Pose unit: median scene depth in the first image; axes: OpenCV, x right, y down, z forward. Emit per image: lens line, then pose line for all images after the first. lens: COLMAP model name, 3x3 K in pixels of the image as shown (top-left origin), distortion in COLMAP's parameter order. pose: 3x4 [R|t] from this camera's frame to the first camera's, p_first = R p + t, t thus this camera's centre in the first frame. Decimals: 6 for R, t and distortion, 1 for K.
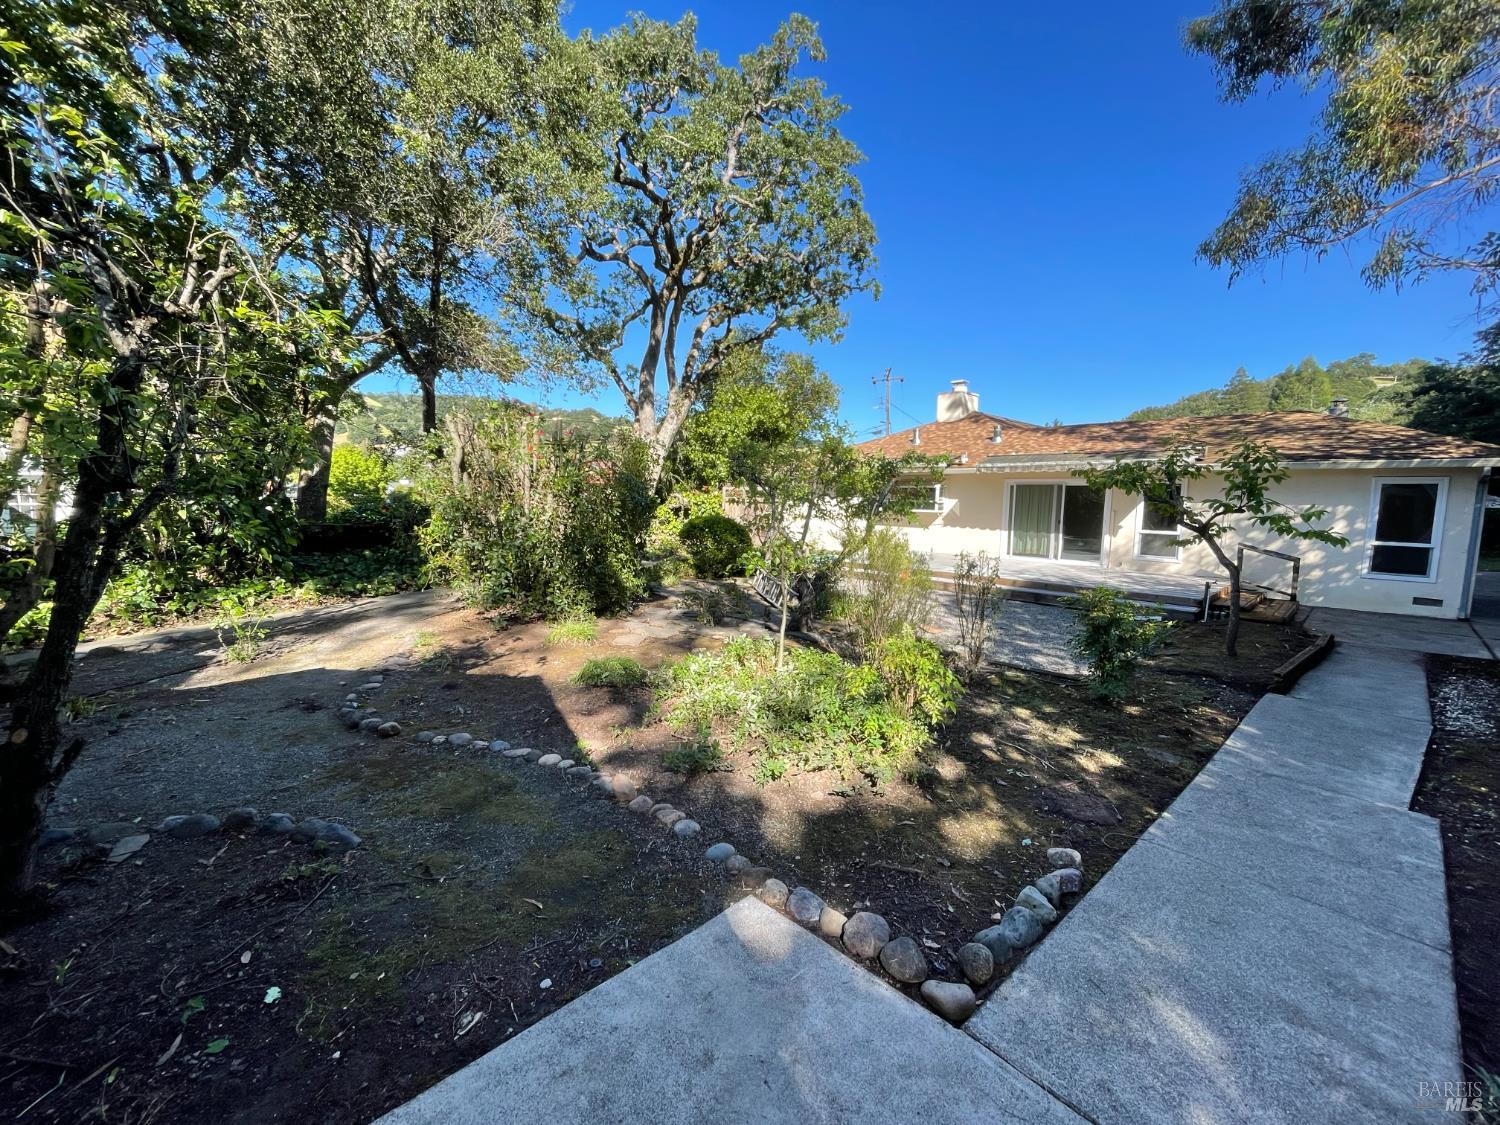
lens RADIAL K [[607.0, 0, 748.6], [0, 607.0, 564.9], [0, 0, 1]] dist [-0.003143, 0.000434]
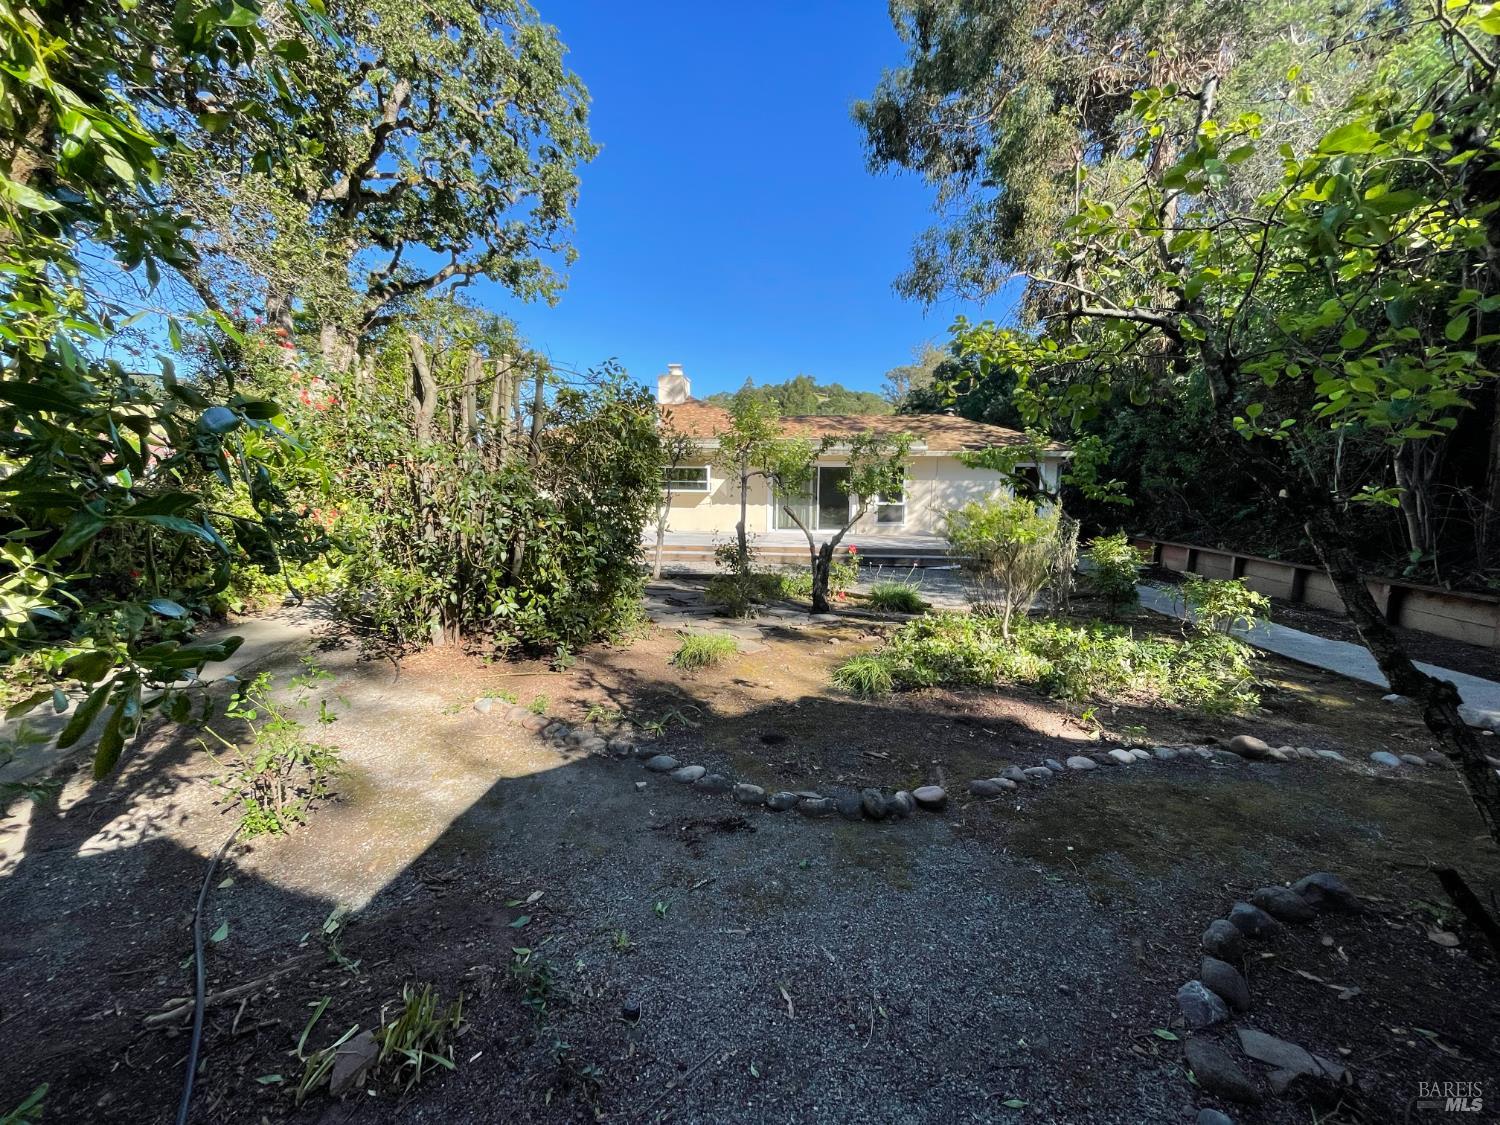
lens RADIAL K [[607.0, 0, 746.1], [0, 607.0, 569.6], [0, 0, 1]] dist [-0.003143, 0.000434]
pose [[0.767464, -0.101340, 0.633032, -0.318342], [0.075767, 0.994845, 0.067405, -0.019270], [-0.636599, -0.003768, 0.771186, 0.151187]]
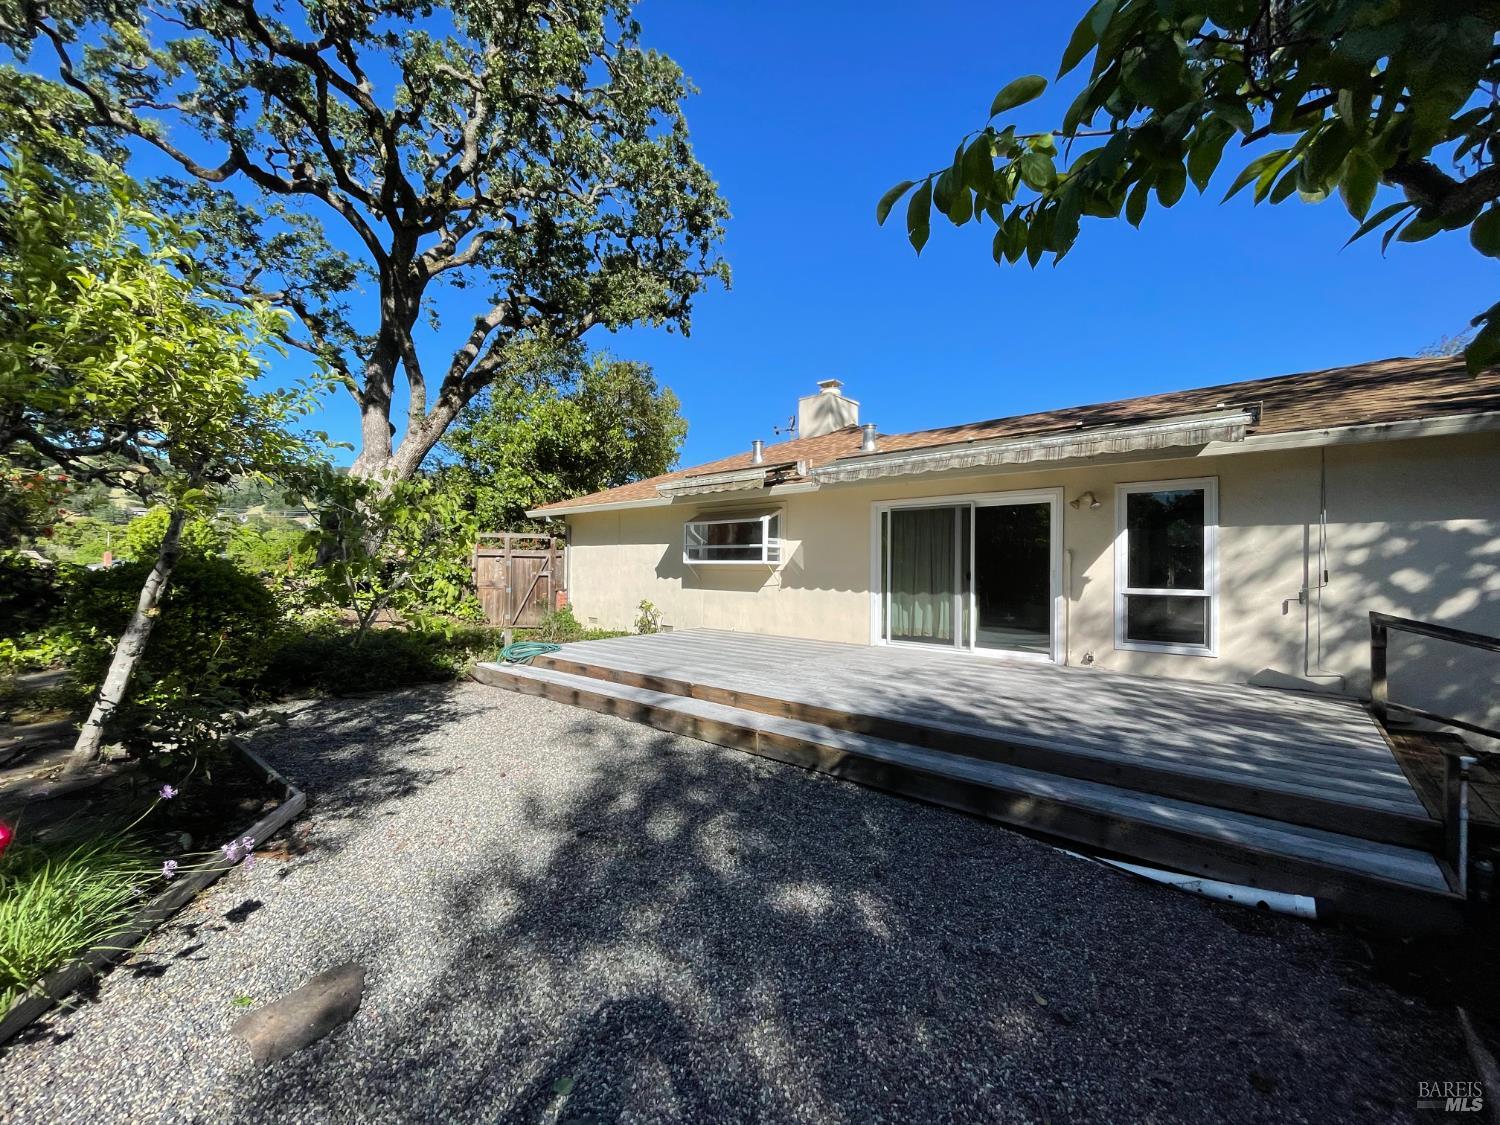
lens RADIAL K [[607.0, 0, 755.9], [0, 607.0, 563.6], [0, 0, 1]] dist [-0.003143, 0.000434]
pose [[0.995350, -0.005549, 0.096163, 0.247430], [0.017267, 0.992447, -0.121452, -0.018091], [-0.094763, 0.122548, 0.987928, 0.441133]]
